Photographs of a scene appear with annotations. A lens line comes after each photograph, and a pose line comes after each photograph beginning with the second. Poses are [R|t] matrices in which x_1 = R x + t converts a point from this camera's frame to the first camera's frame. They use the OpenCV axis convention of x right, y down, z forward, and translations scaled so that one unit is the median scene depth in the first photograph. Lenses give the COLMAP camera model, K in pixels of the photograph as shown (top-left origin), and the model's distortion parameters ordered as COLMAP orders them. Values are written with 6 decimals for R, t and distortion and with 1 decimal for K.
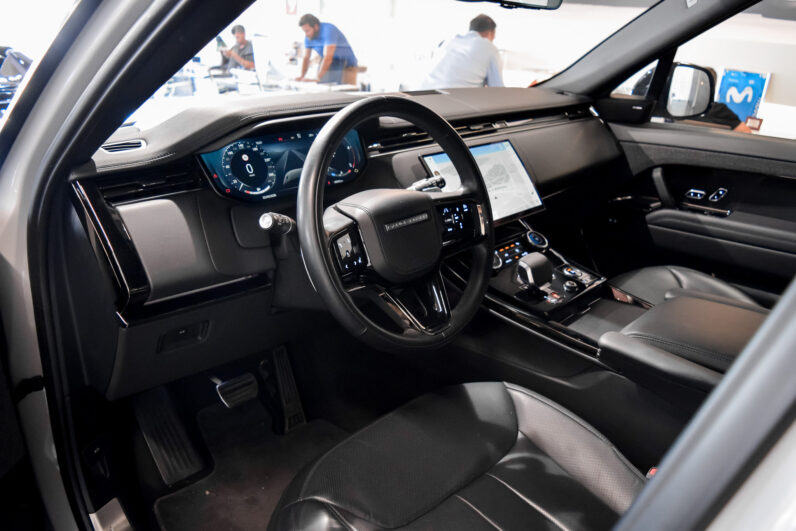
lens RADIAL K [[622.0, 0, 398.0], [0, 622.0, 265.5], [0, 0, 1]] dist [-0.082623, 0.013551]
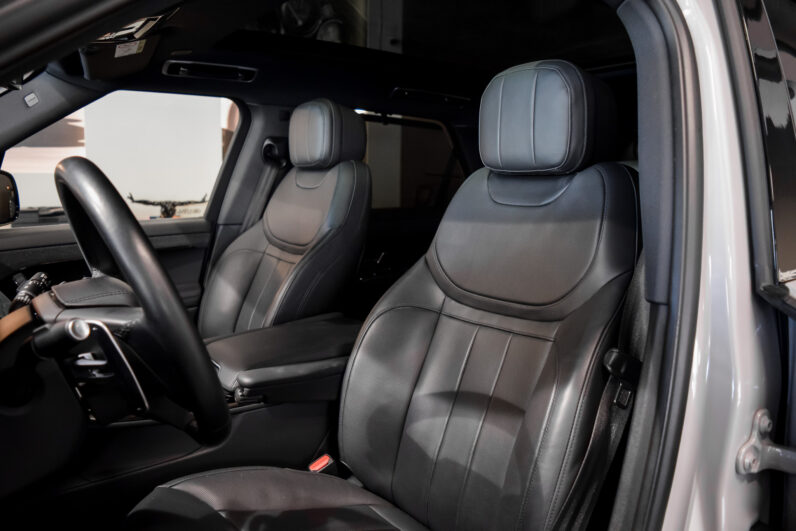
lens RADIAL K [[622.0, 0, 398.0], [0, 622.0, 265.5], [0, 0, 1]] dist [-0.082623, 0.013551]
pose [[0.195213, -0.155615, 0.968337, -0.370999], [0.367764, 0.926904, 0.074817, -0.026697], [-0.909198, 0.341515, 0.238173, 0.252241]]
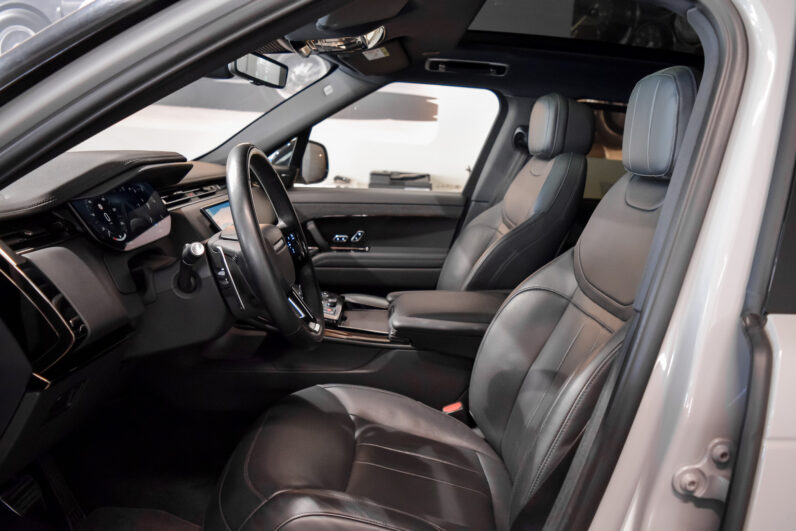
lens RADIAL K [[622.0, 0, 398.0], [0, 622.0, 265.5], [0, 0, 1]] dist [-0.082623, 0.013551]
pose [[0.702979, -0.113399, 0.702112, -0.360656], [0.221670, 0.972966, -0.064798, 0.051219], [-0.675783, 0.201189, 0.709112, 0.001733]]
